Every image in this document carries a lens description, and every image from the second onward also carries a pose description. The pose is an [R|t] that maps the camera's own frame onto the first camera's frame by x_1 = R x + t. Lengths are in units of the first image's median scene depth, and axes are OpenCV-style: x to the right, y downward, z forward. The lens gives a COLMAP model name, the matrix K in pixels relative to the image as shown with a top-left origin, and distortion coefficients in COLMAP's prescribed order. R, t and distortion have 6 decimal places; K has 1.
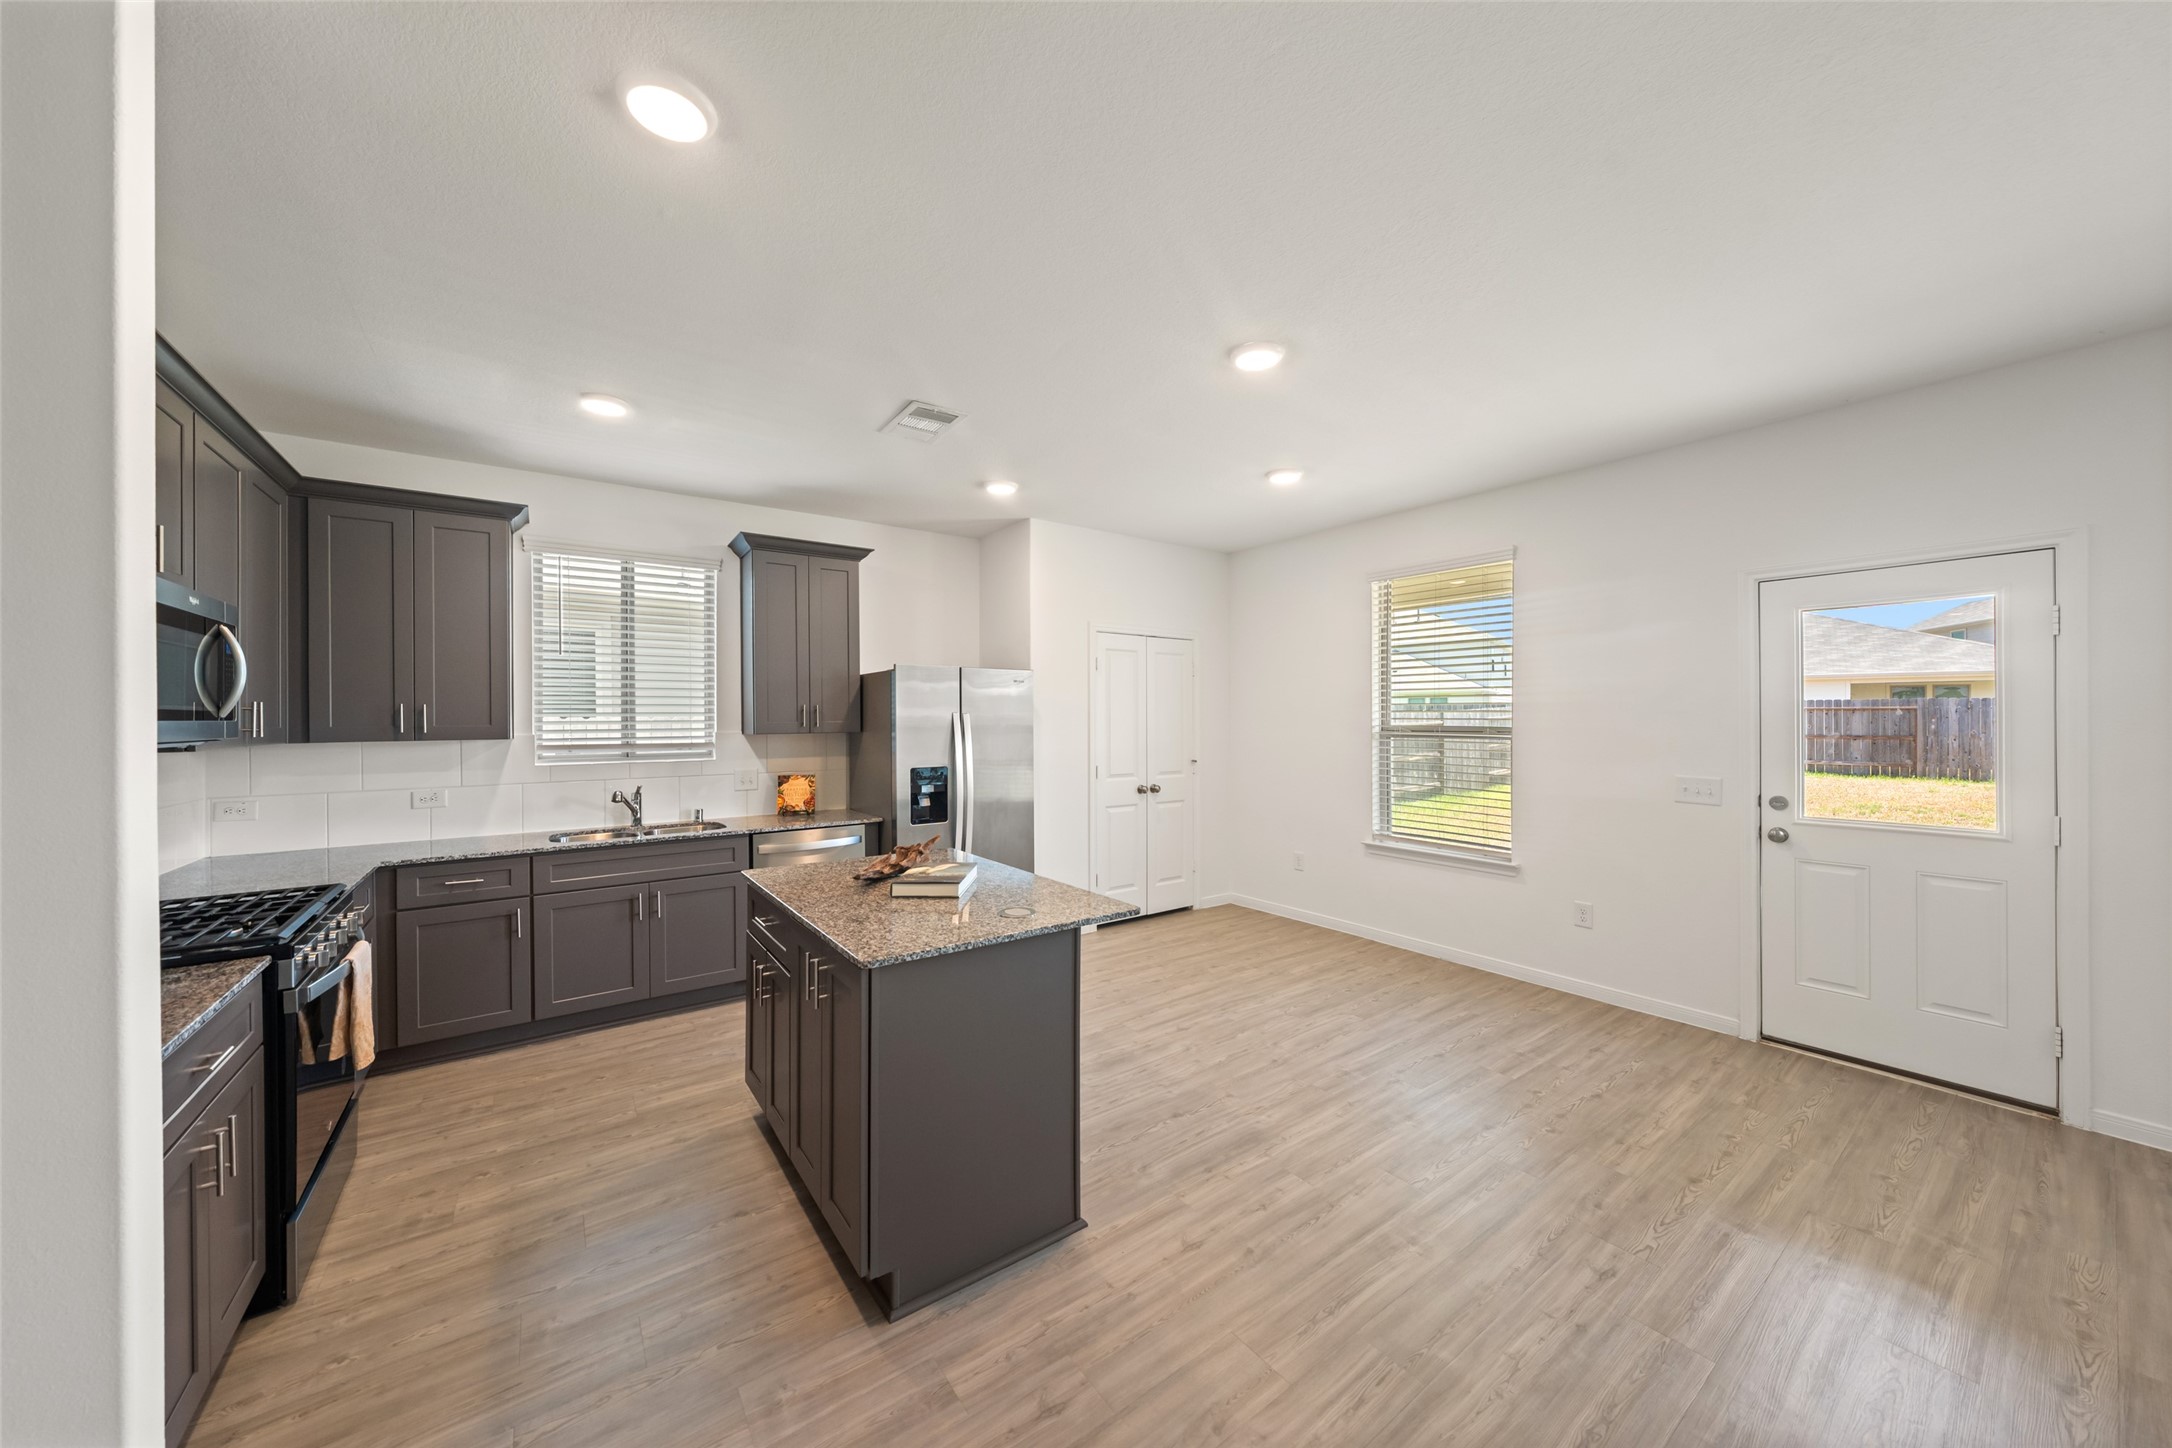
lens RADIAL K [[750.9, 0, 1080.4], [0, 750.9, 716.9], [0, 0, 1]] dist [-0.003001, 0.000409]
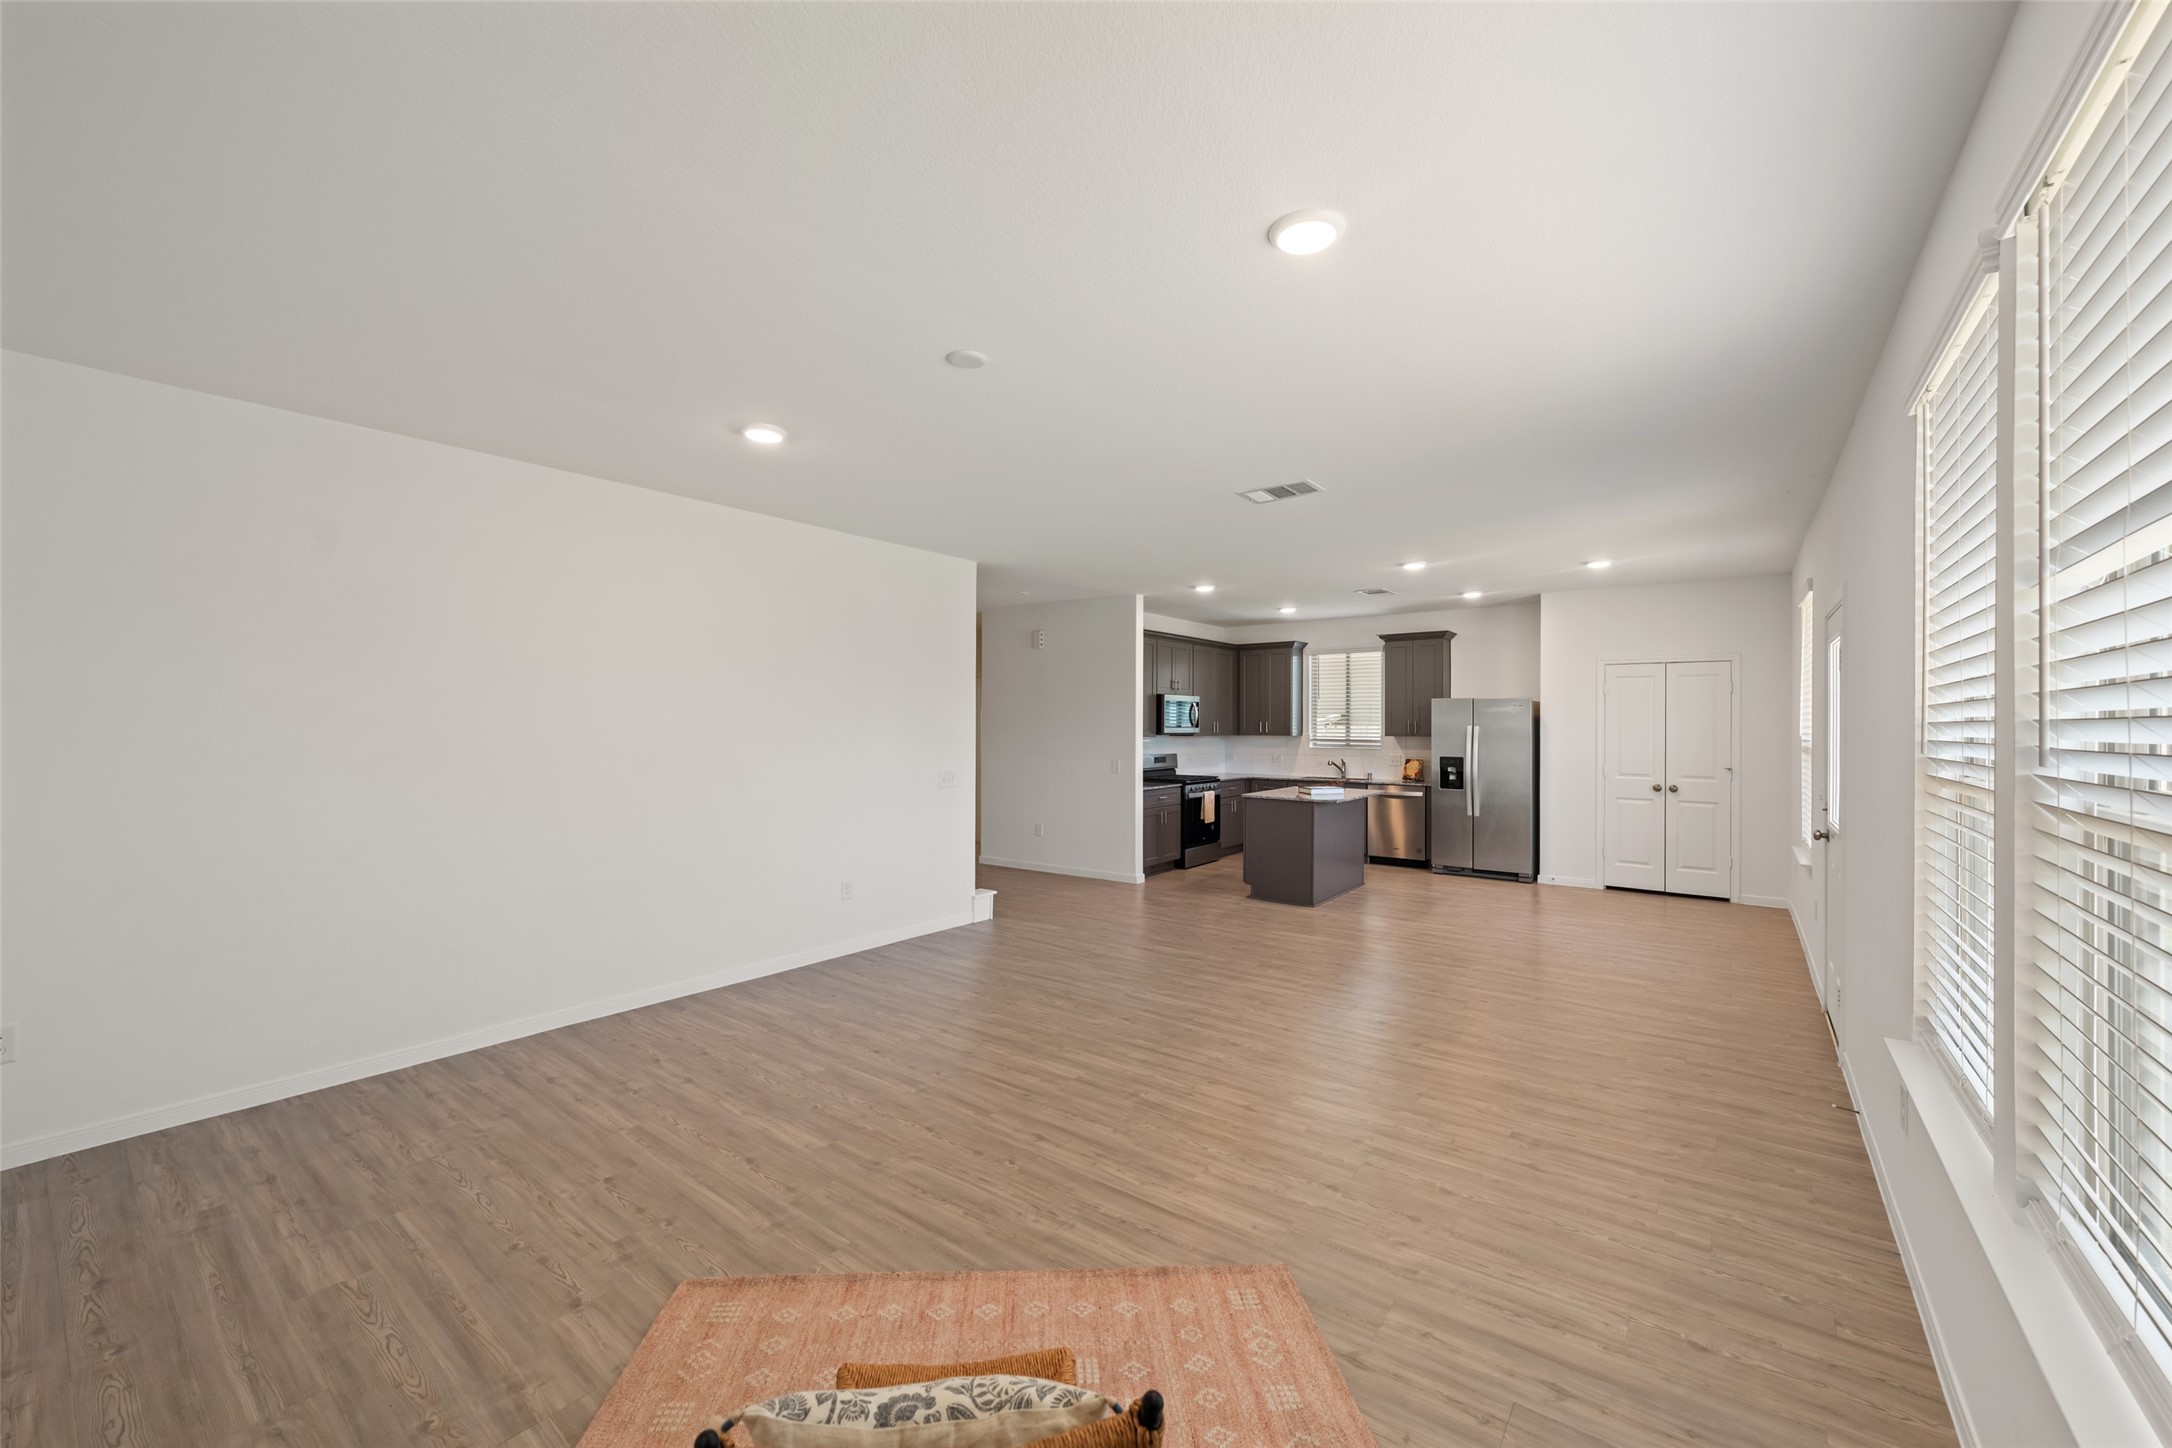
lens RADIAL K [[841.2, 0, 1076.7], [0, 841.2, 723.3], [0, 0, 1]] dist [0.000768, -0.000463]
pose [[0.284113, 0.005198, -0.958777, 1.639425], [-0.001447, 0.999986, 0.004992, -0.023192], [0.958790, -0.000031, 0.284116, -0.454479]]
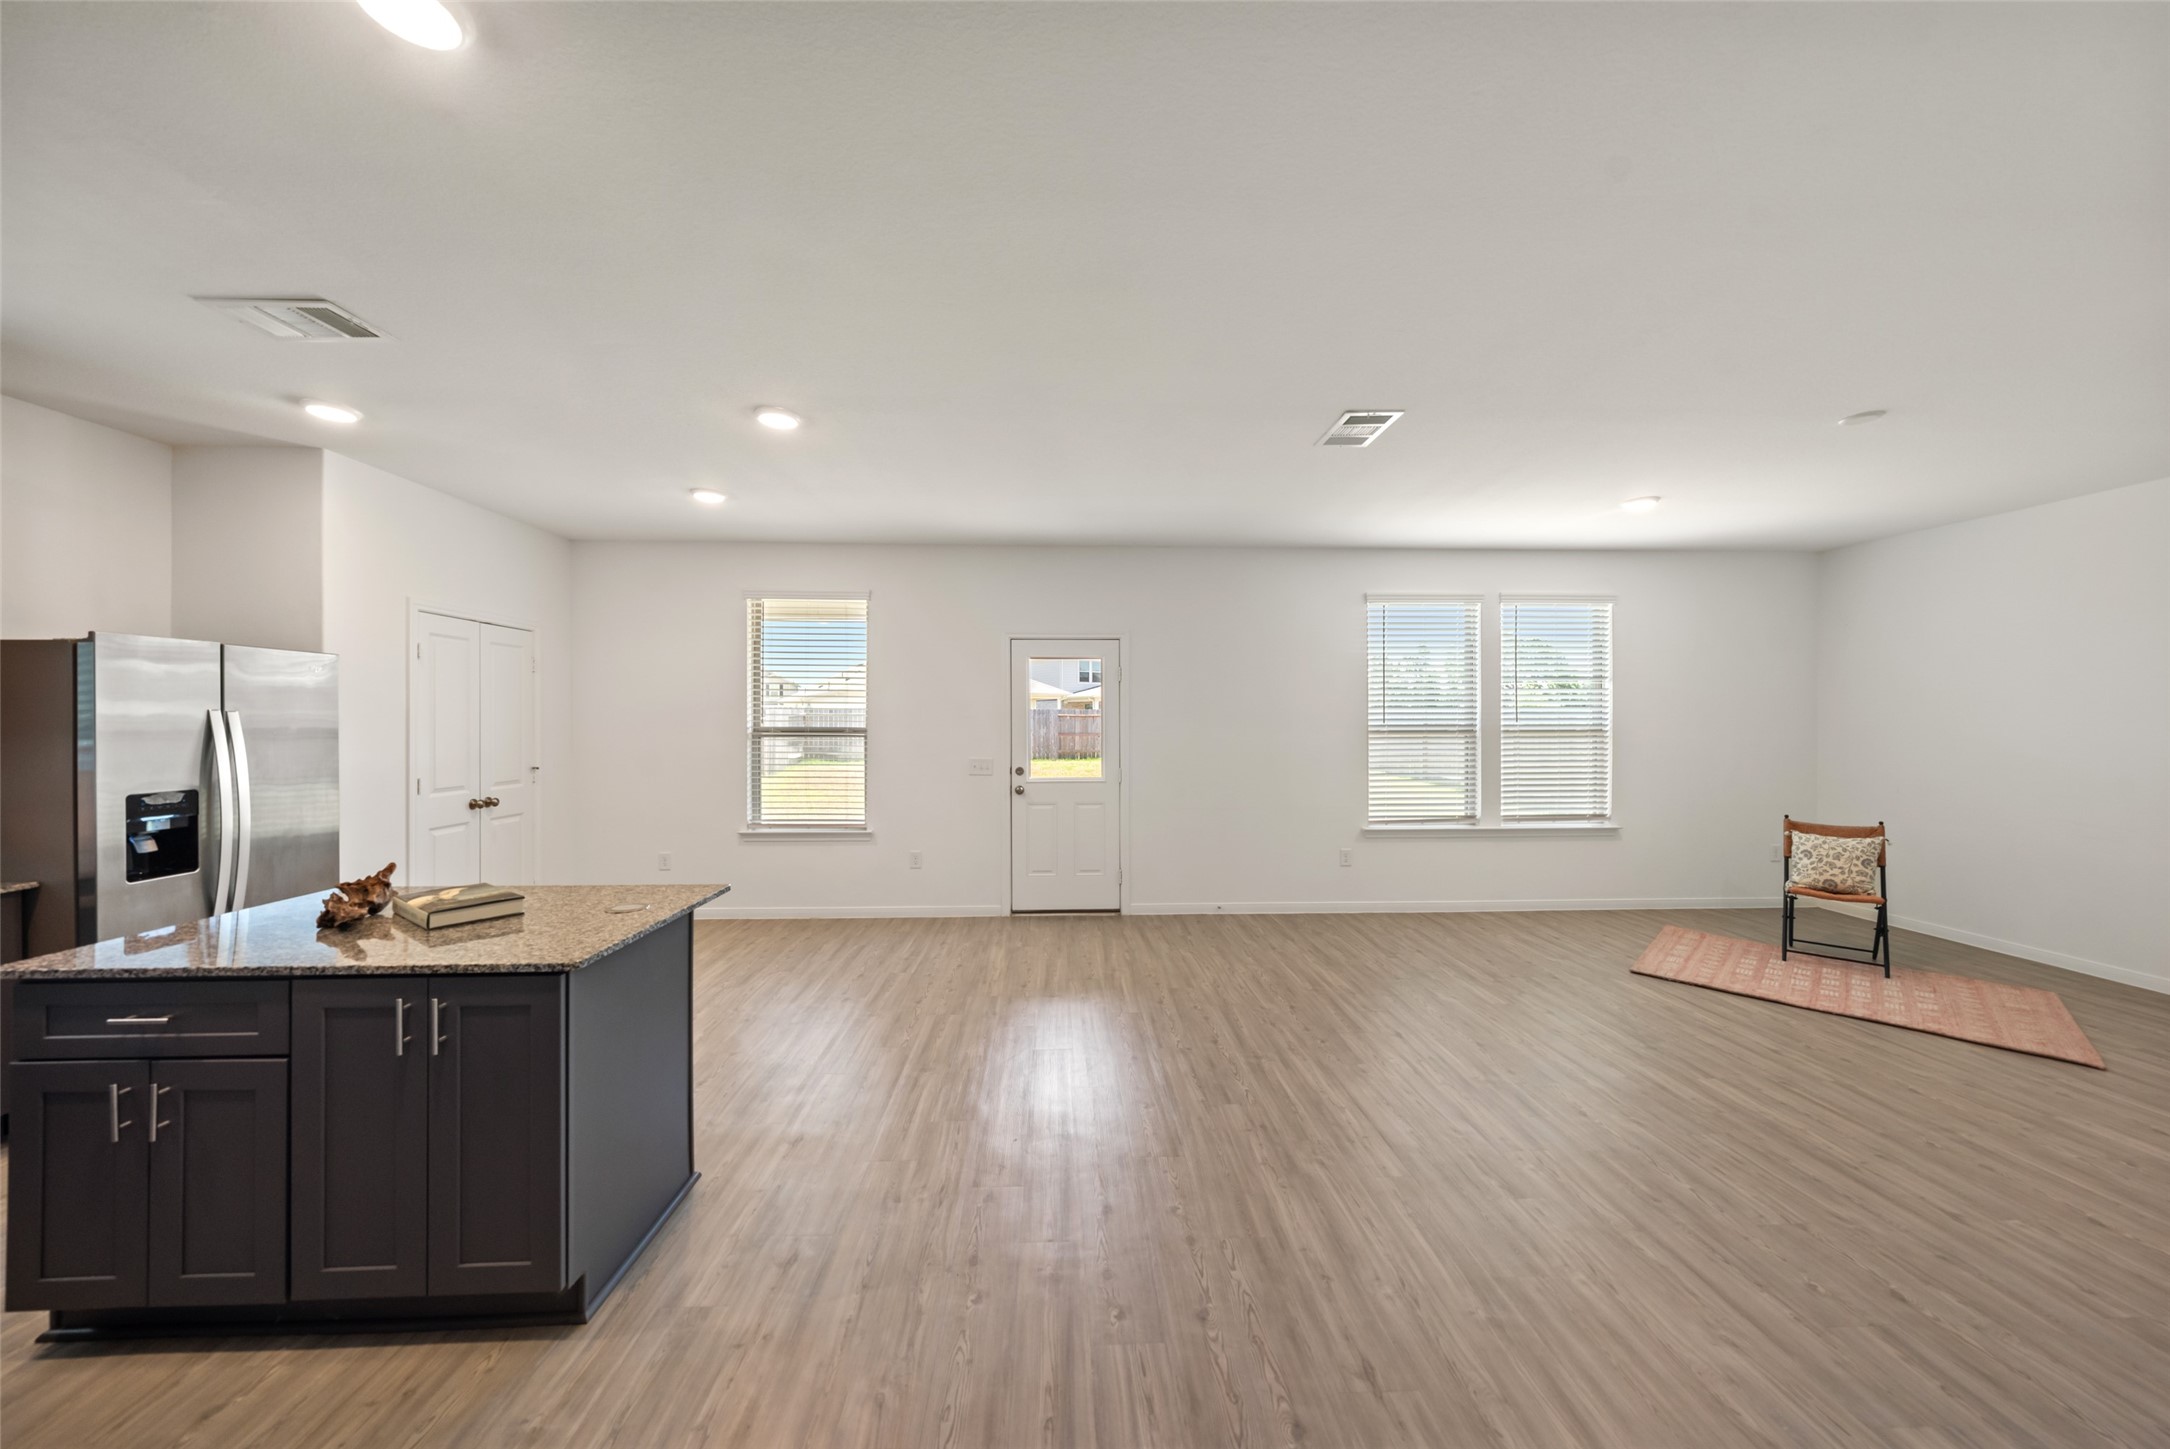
lens RADIAL K [[750.2, 0, 1093.0], [0, 750.2, 719.4], [0, 0, 1]] dist [-0.003001, 0.000409]
pose [[0.541705, 0.005347, 0.840552, -0.355792], [-0.004542, 0.999984, -0.003434, 0.001910], [-0.840556, -0.001958, 0.541720, -0.051648]]
